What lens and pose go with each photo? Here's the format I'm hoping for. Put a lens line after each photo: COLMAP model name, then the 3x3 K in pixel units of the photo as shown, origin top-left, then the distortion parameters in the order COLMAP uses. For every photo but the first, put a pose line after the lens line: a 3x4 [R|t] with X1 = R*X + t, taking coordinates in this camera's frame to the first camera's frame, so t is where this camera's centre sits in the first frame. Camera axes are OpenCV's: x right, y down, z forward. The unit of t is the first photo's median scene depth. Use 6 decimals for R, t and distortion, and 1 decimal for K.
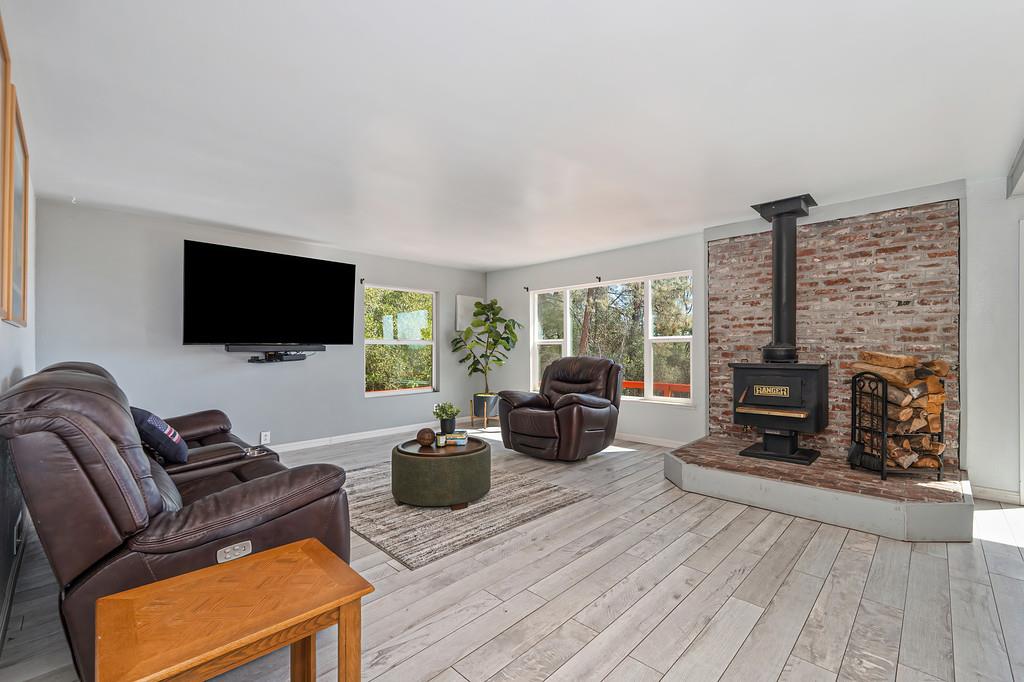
lens RADIAL K [[430.0, 0, 509.1], [0, 430.0, 349.3], [0, 0, 1]] dist [0.002230, 0.000130]
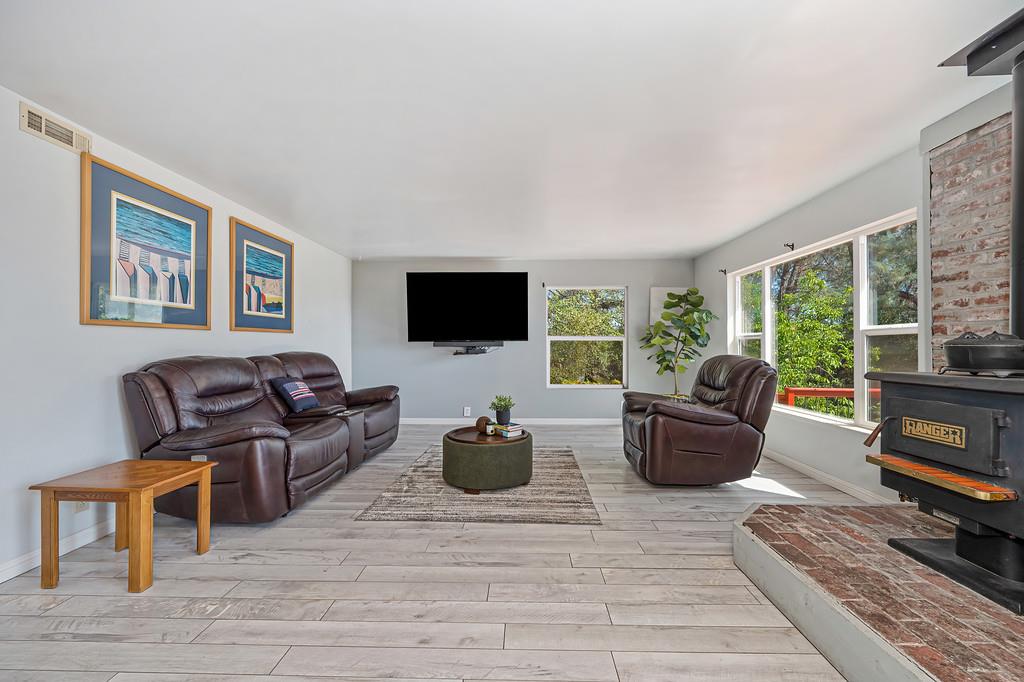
lens RADIAL K [[408.5, 0, 512.0], [0, 408.5, 341.0], [0, 0, 1]] dist [0.000389, 0.000269]
pose [[0.685451, -0.005040, -0.728101, 0.529372], [-0.001831, 0.999961, -0.008646, -0.001489], [0.728116, 0.007259, 0.685415, 0.280506]]
